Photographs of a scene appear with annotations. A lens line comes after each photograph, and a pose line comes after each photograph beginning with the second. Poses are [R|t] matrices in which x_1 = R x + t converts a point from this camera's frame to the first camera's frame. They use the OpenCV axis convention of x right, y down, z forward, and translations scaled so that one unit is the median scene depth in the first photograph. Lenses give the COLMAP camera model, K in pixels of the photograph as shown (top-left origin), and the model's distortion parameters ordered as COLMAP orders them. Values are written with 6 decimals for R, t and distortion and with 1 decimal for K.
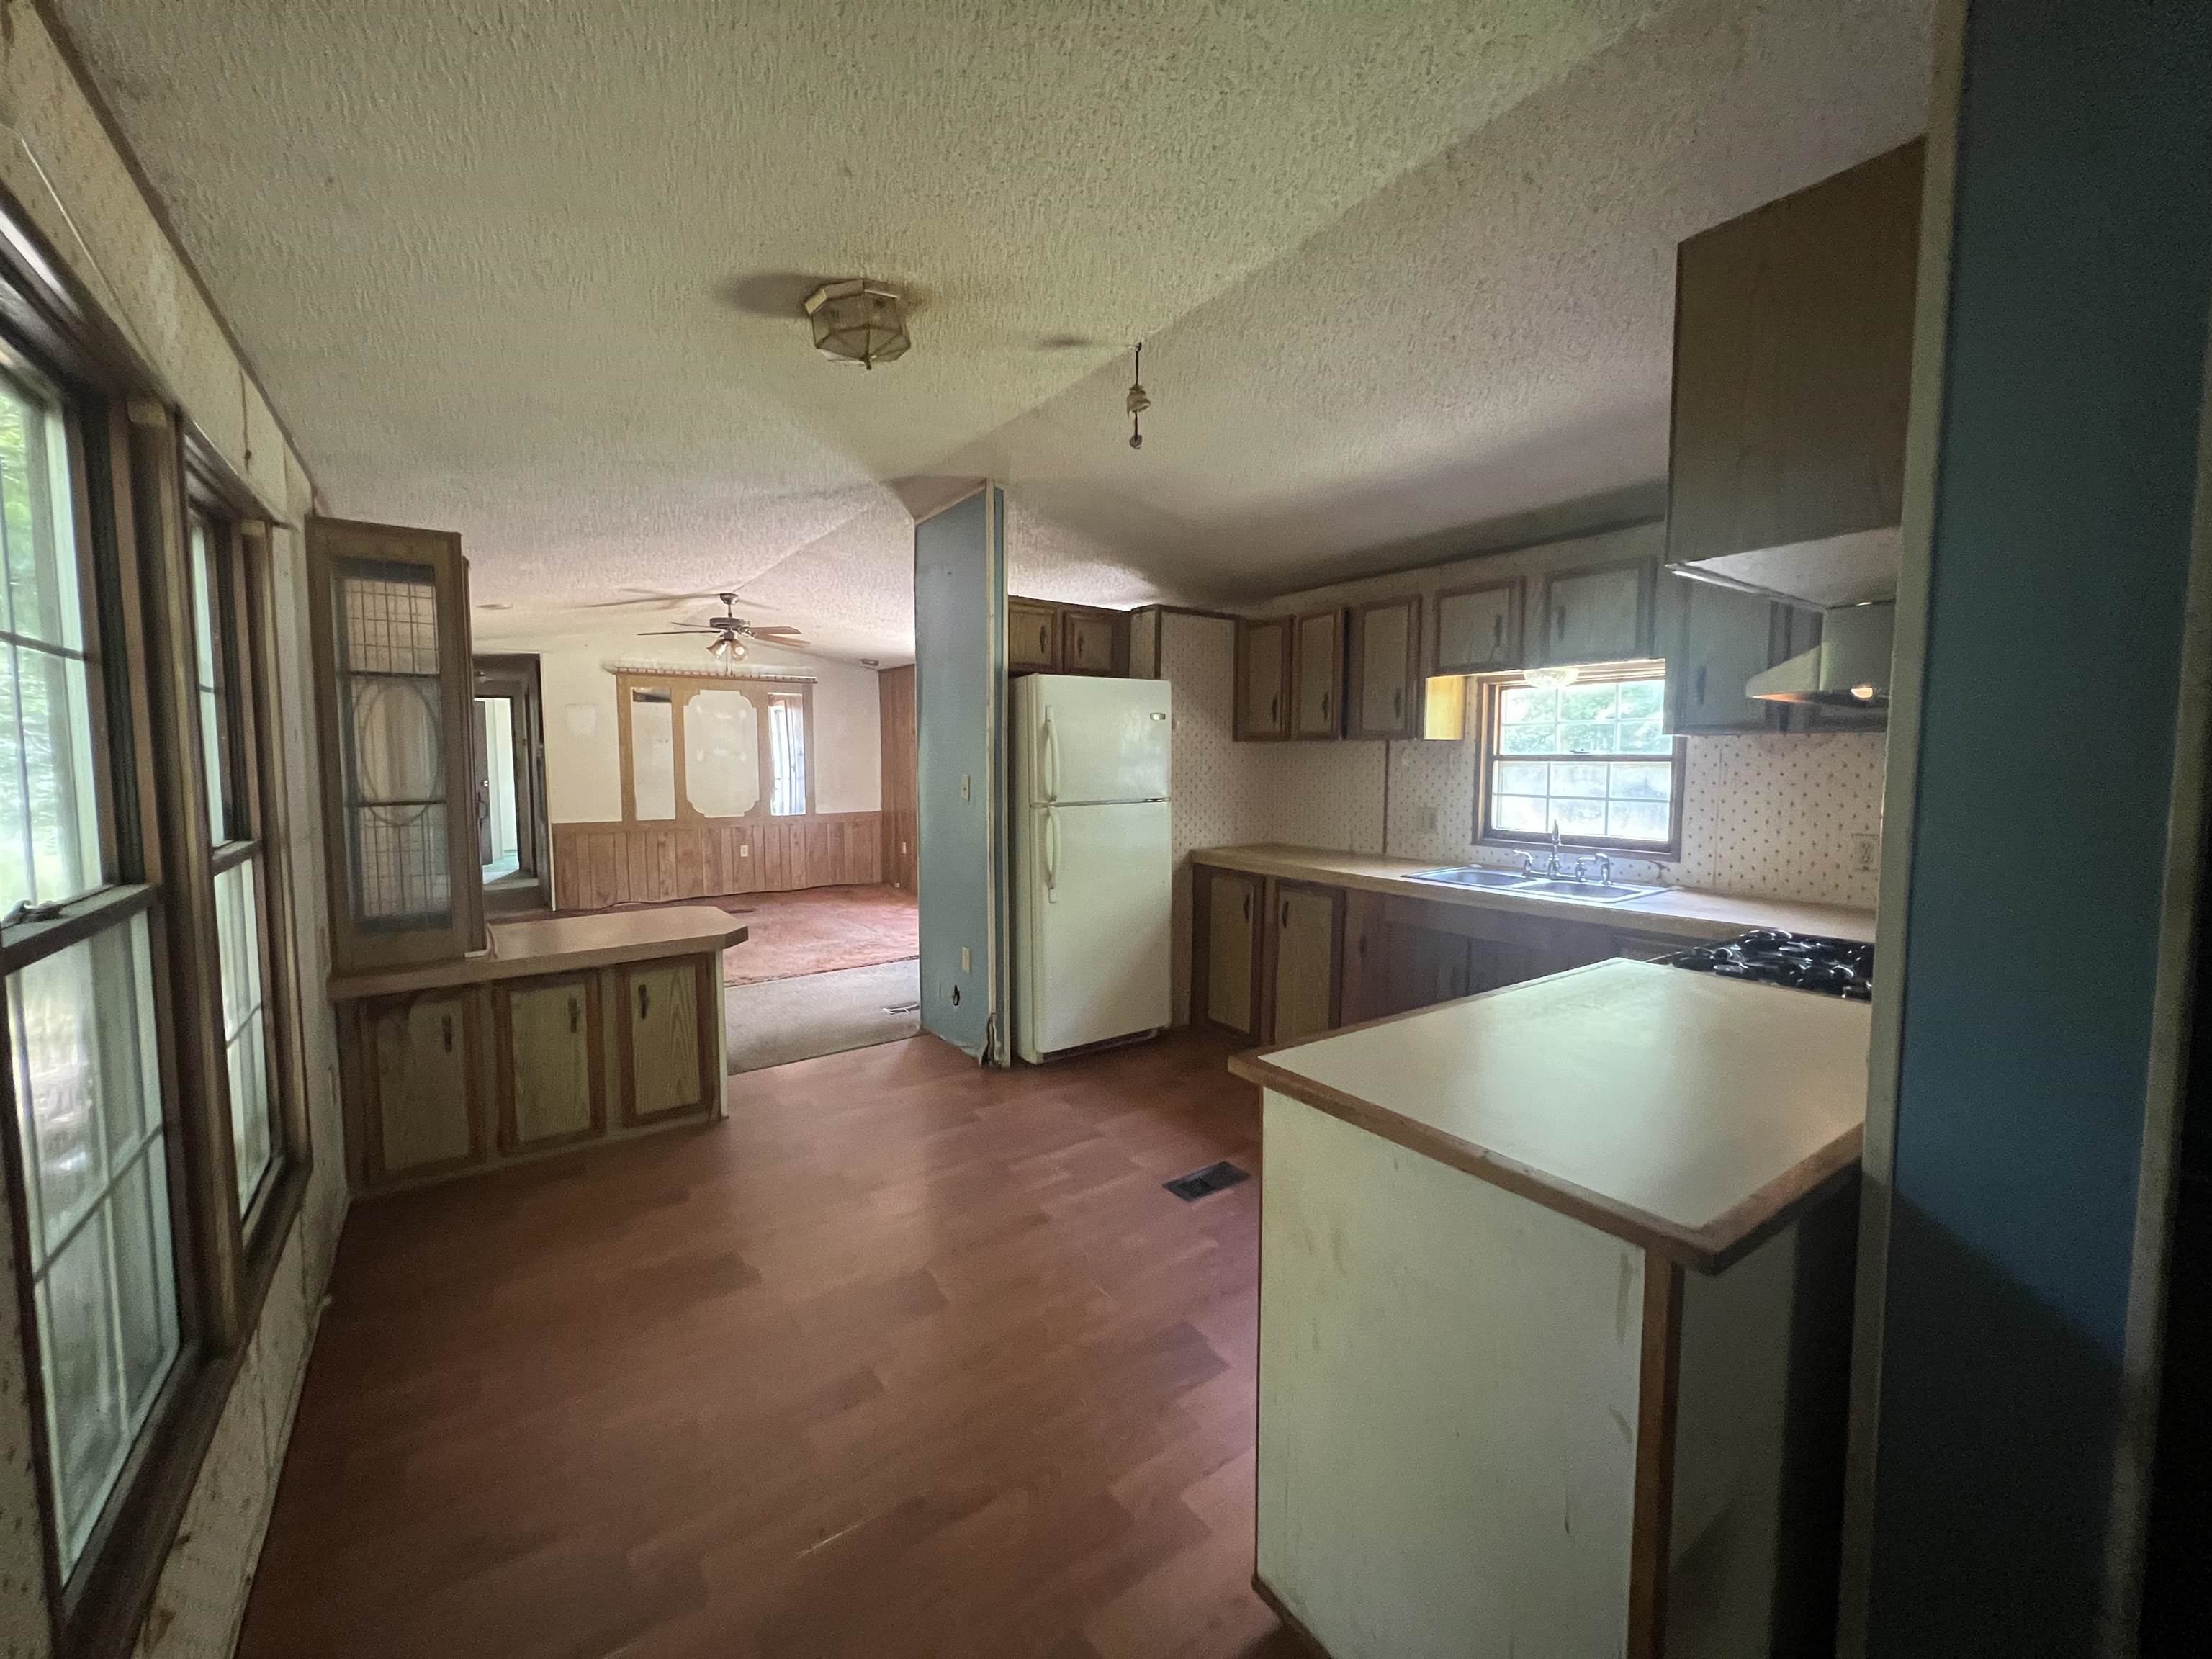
lens RADIAL K [[893.4, 0, 1096.7], [0, 893.4, 828.4], [0, 0, 1]] dist [-0.000491, 0.000256]
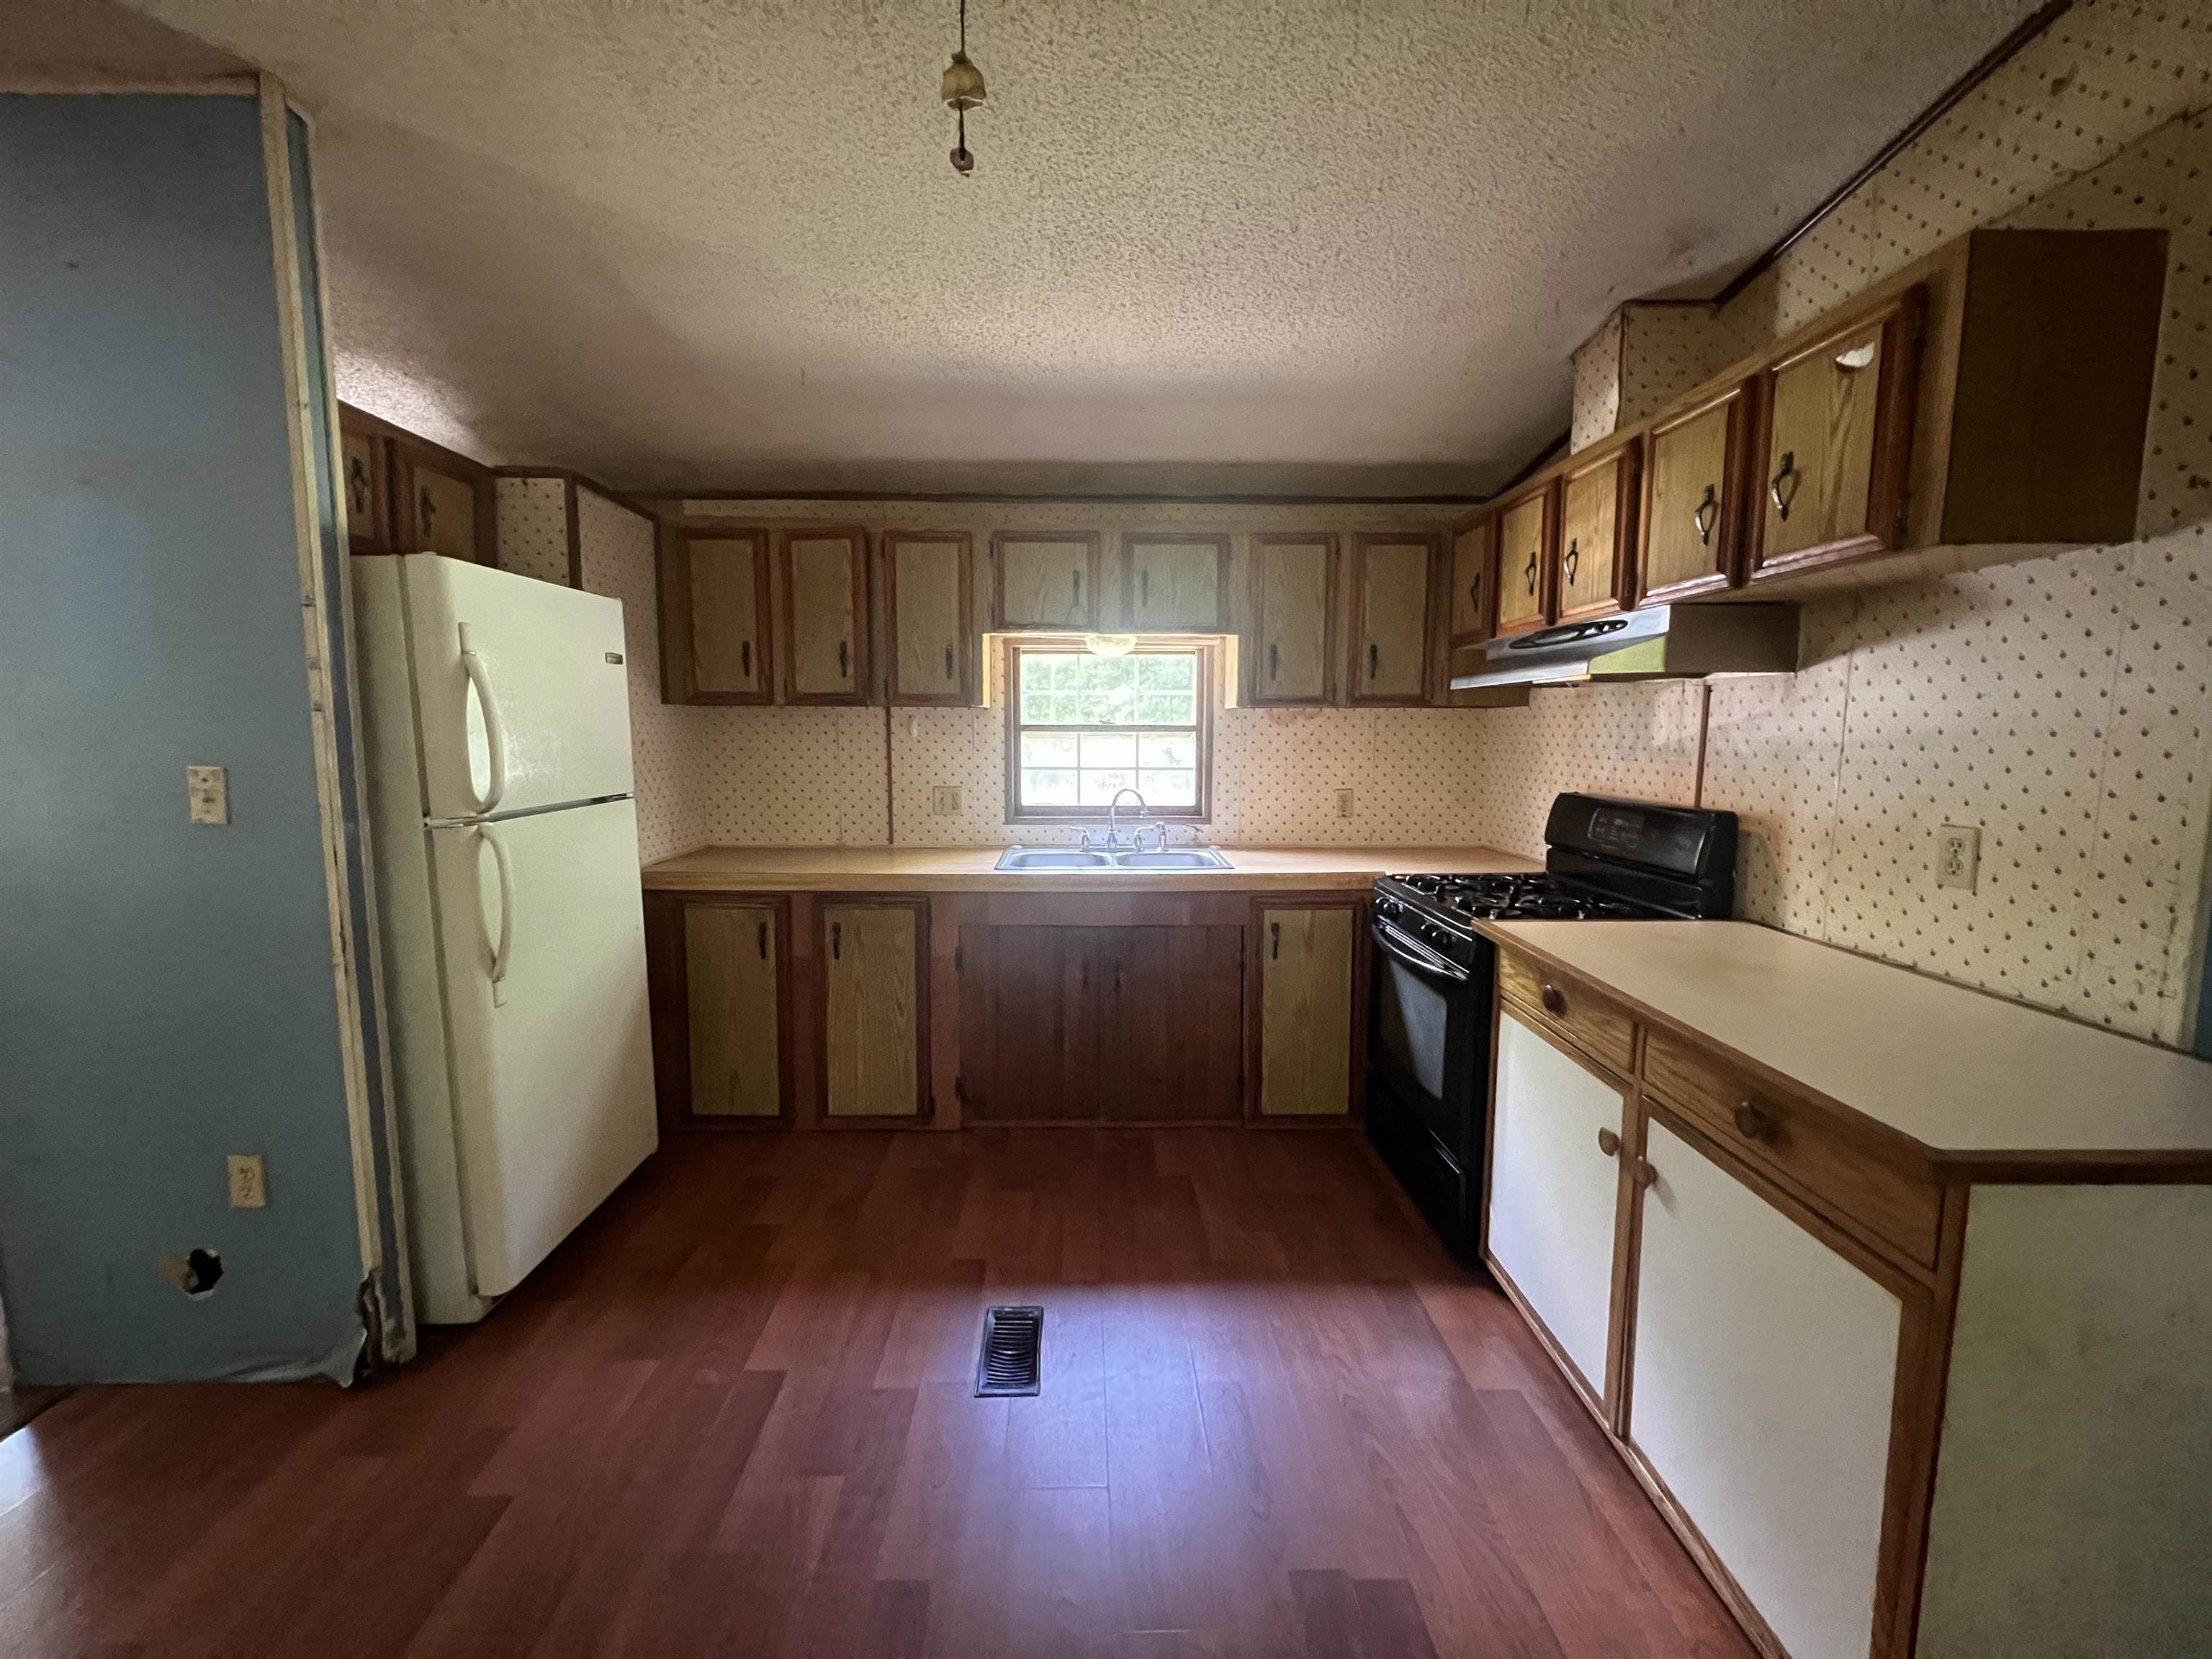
lens RADIAL K [[893.4, 0, 1096.7], [0, 893.4, 828.4], [0, 0, 1]] dist [-0.000491, 0.000256]
pose [[0.556497, -0.091851, 0.825757, -0.277253], [0.064705, 0.995643, 0.067141, -0.032575], [-0.828326, 0.016067, 0.560015, 0.421183]]
